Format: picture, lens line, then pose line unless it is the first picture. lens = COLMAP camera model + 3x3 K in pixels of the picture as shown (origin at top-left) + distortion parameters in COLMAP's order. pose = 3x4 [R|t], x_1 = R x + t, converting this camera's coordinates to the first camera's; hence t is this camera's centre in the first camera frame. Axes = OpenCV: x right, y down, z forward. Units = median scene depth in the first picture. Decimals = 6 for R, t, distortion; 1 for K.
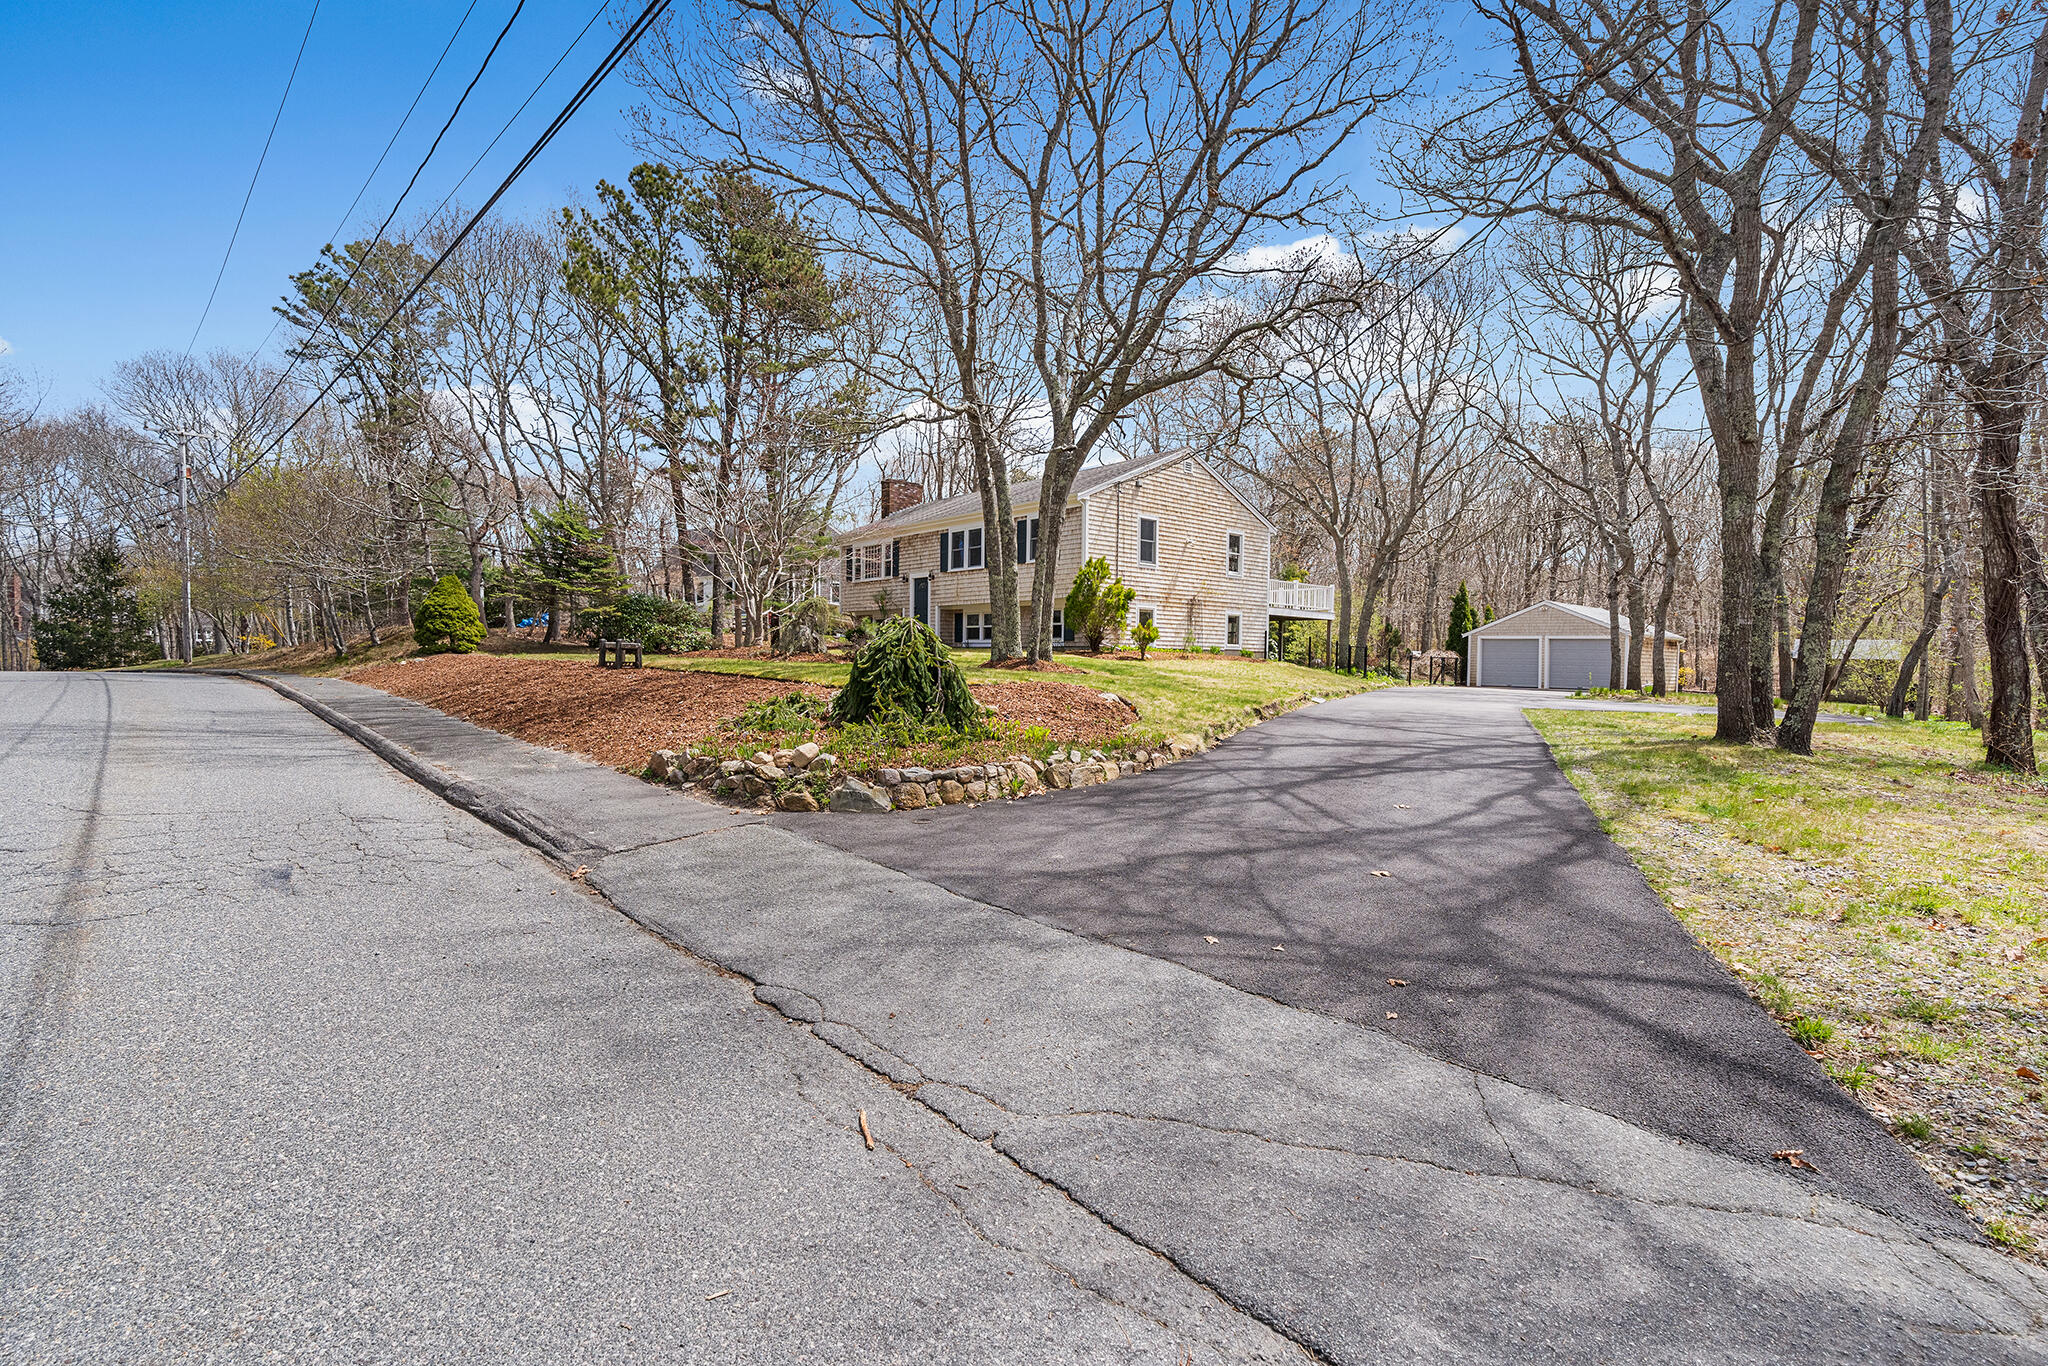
lens RADIAL K [[944.9, 0, 1020.5], [0, 944.9, 675.6], [0, 0, 1]] dist [-0.004535, -0.000093]
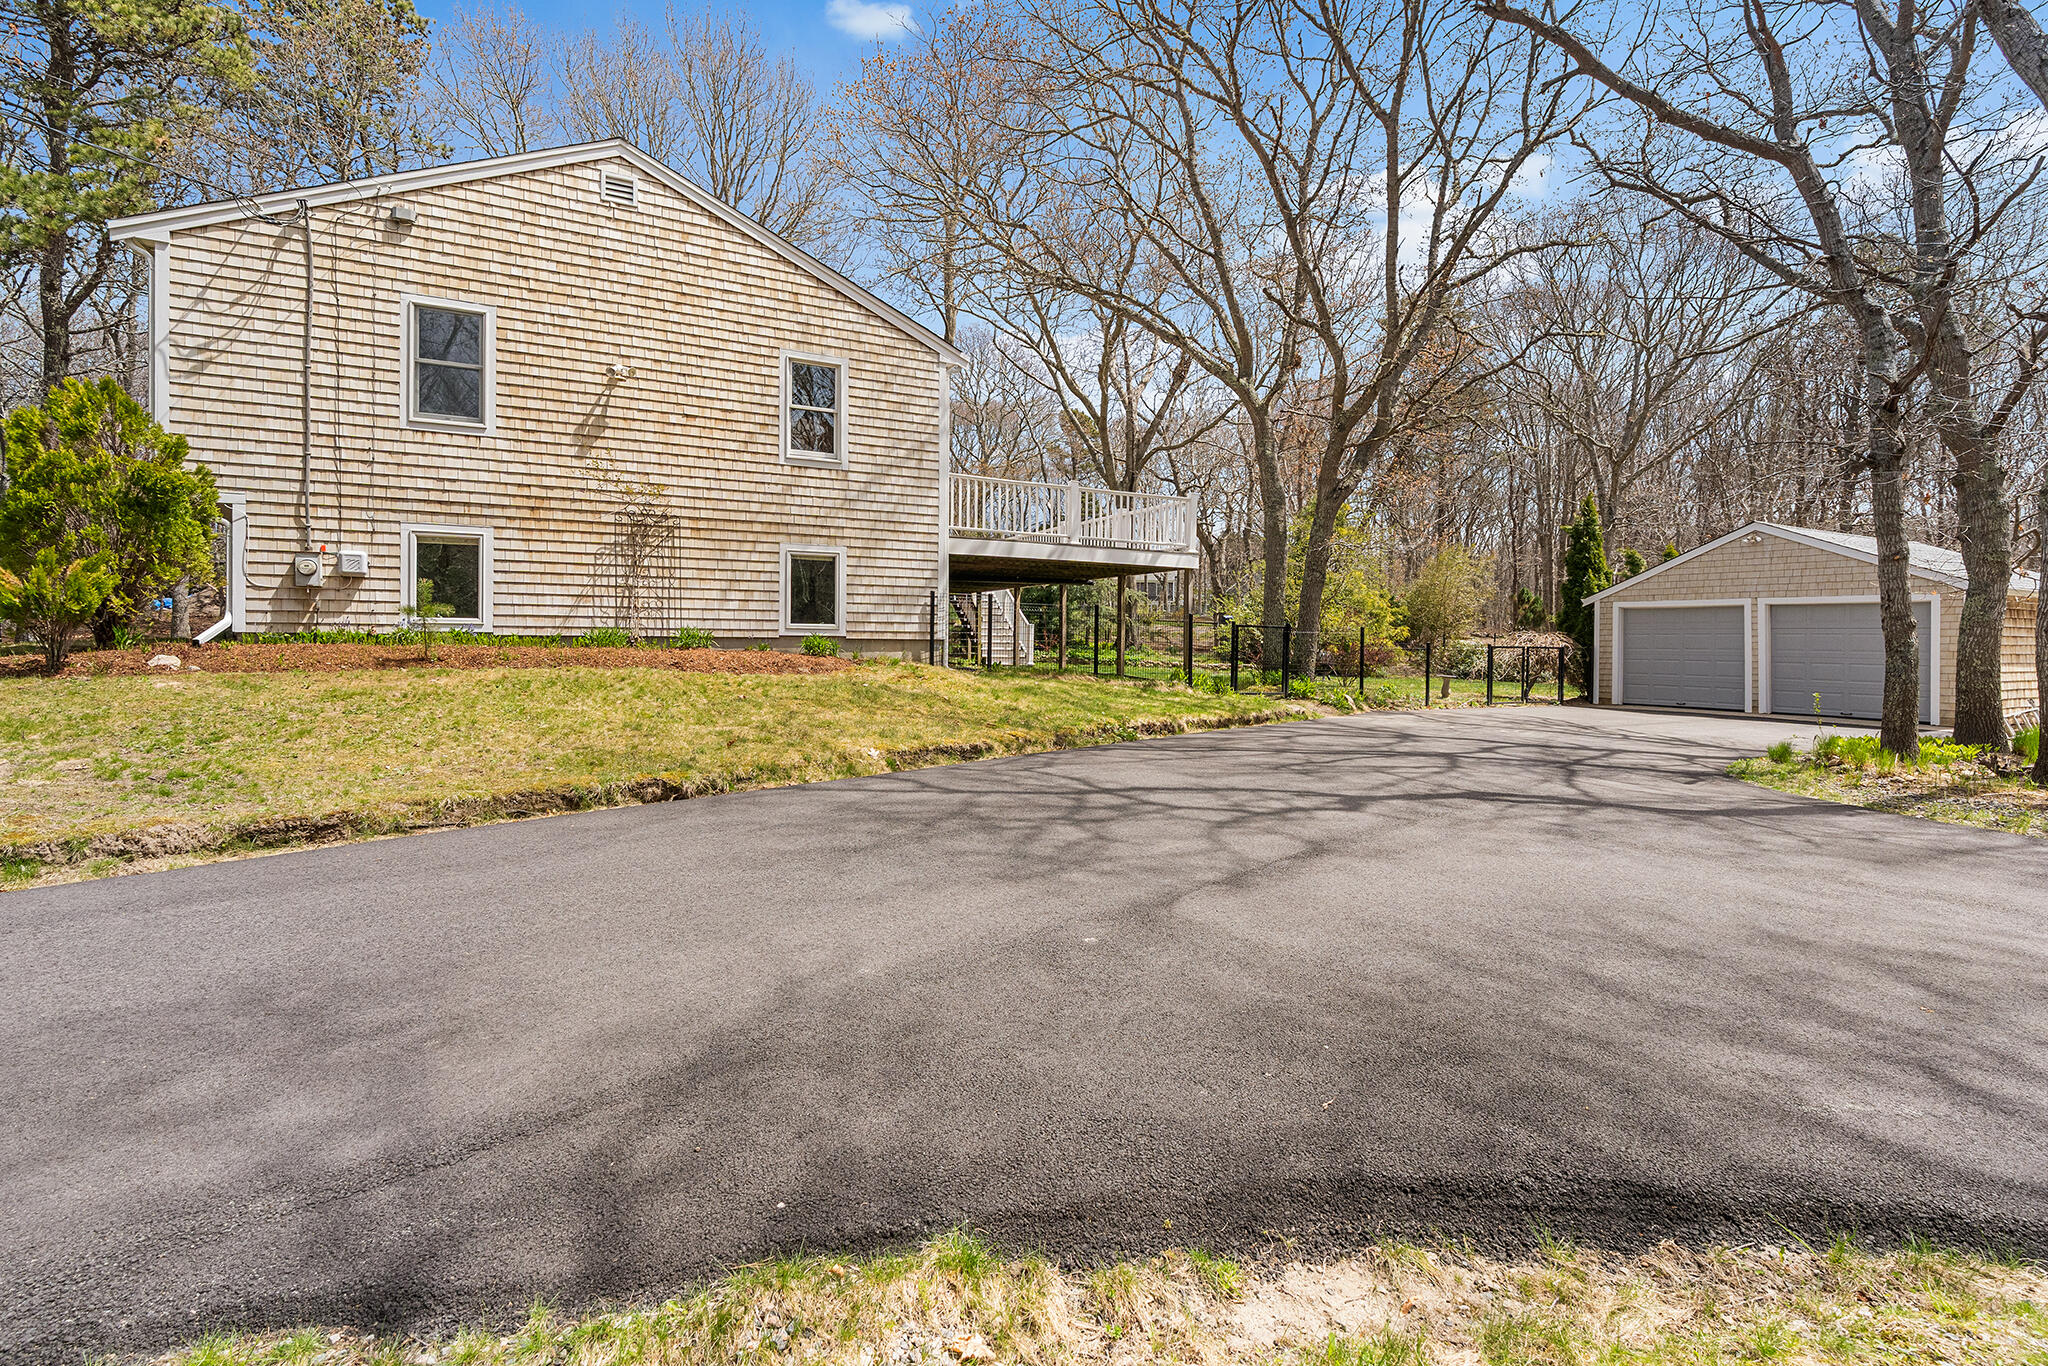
lens RADIAL K [[944.9, 0, 1020.5], [0, 944.9, 675.6], [0, 0, 1]] dist [-0.004535, -0.000093]
pose [[0.968468, 0.012303, -0.248834, 0.410148], [-0.005611, 0.999604, 0.027588, -0.021448], [0.249075, -0.025322, 0.968153, 0.594126]]
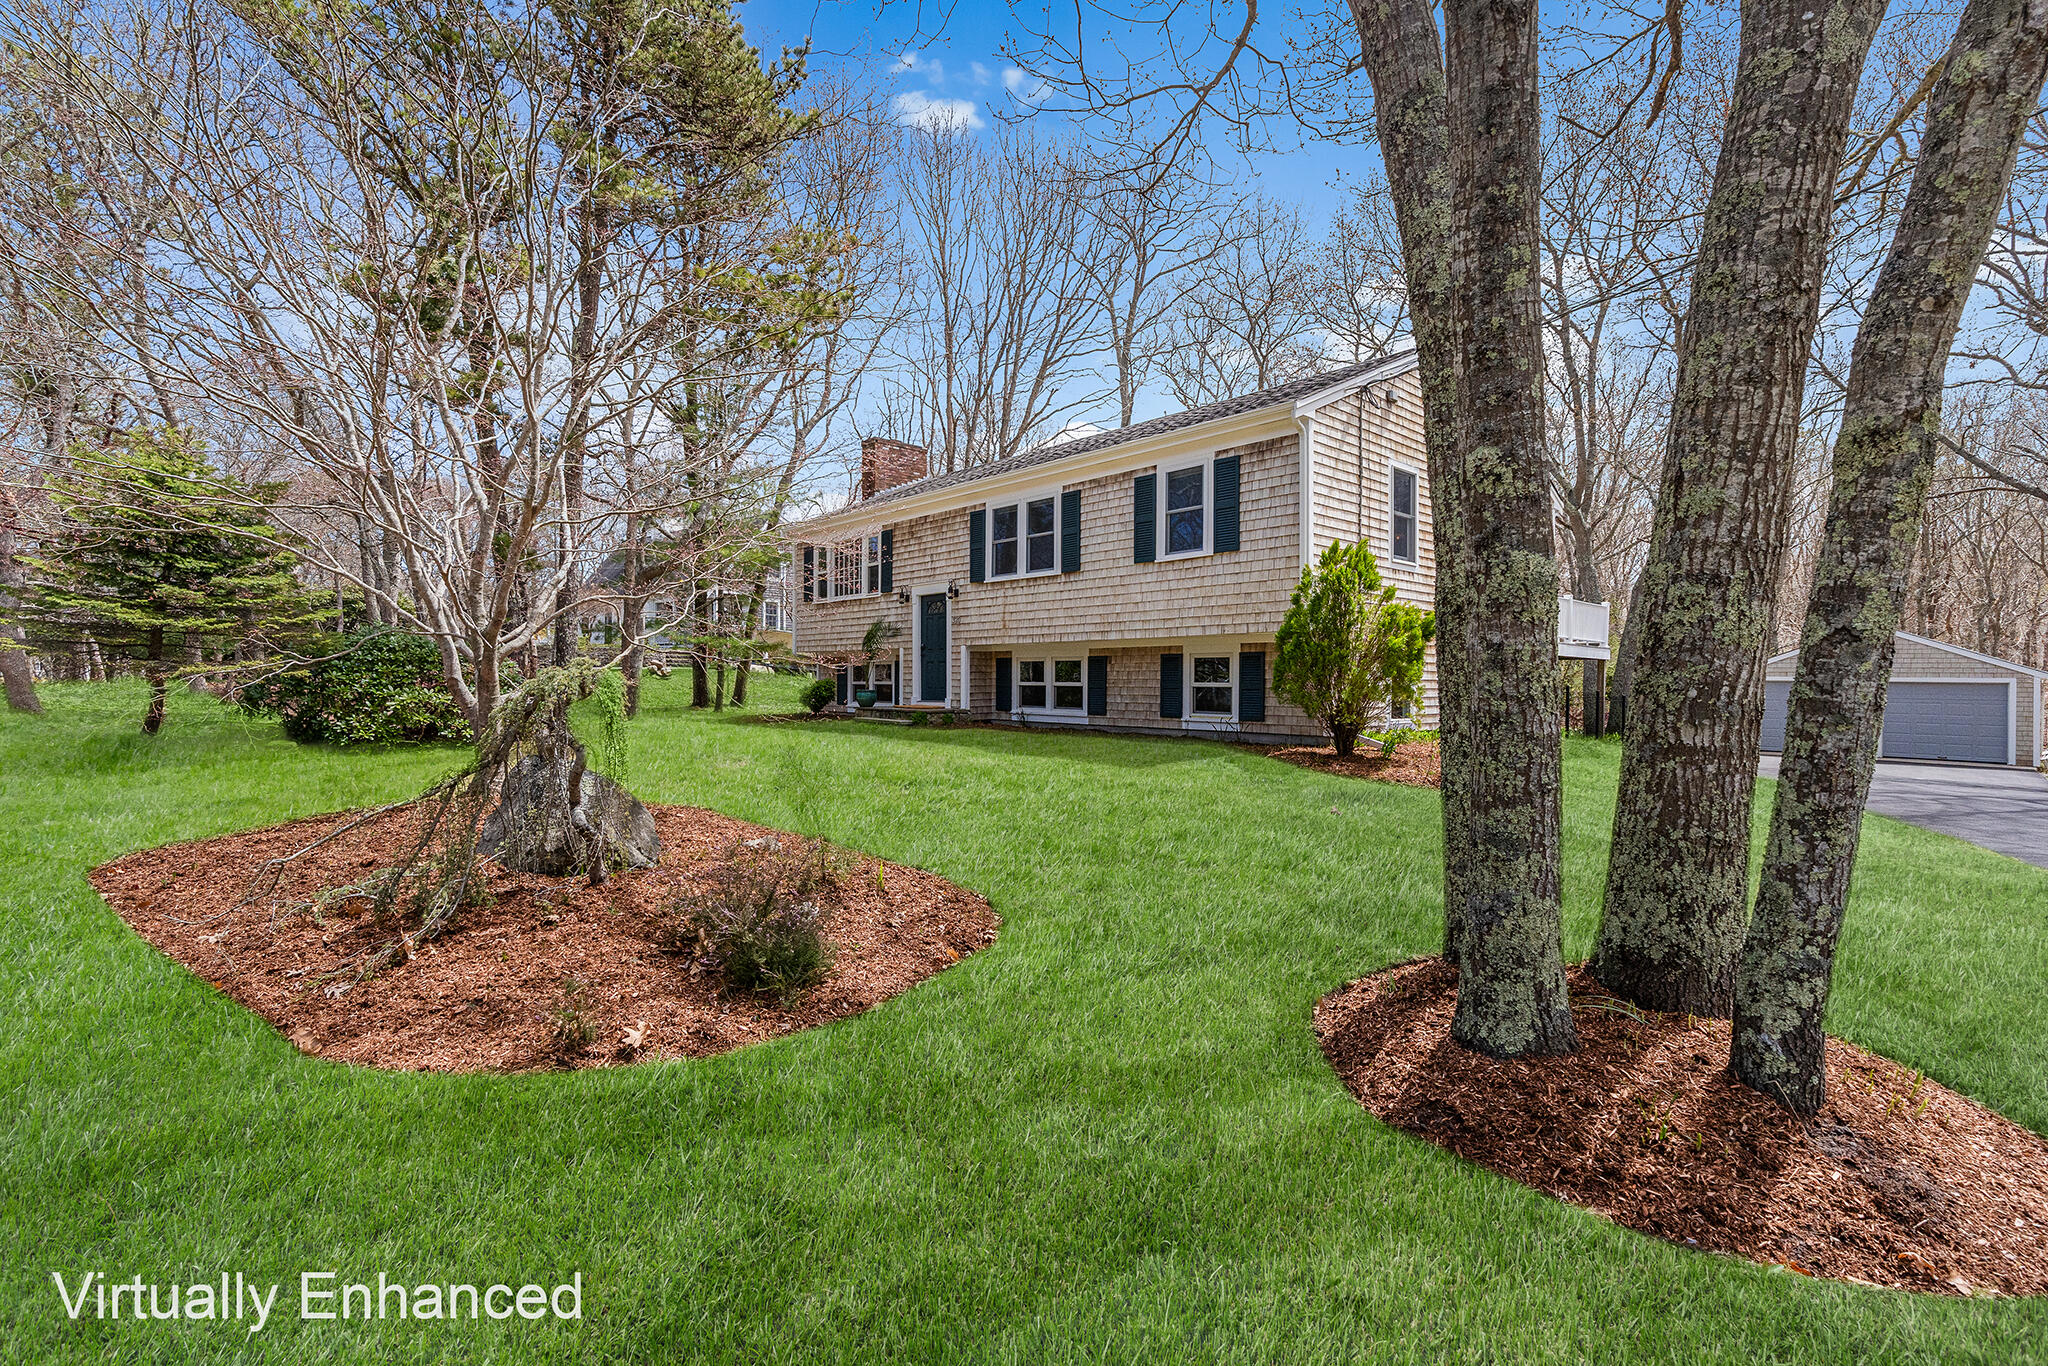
lens RADIAL K [[951.6, 0, 1024.0], [0, 951.6, 683.0], [0, 0, 1]] dist [0.034107, -0.000003]
pose [[0.999813, -0.005659, 0.018512, -0.063998], [0.005923, 0.999881, -0.014224, -0.043893], [-0.018430, 0.014331, 0.999727, 0.450360]]
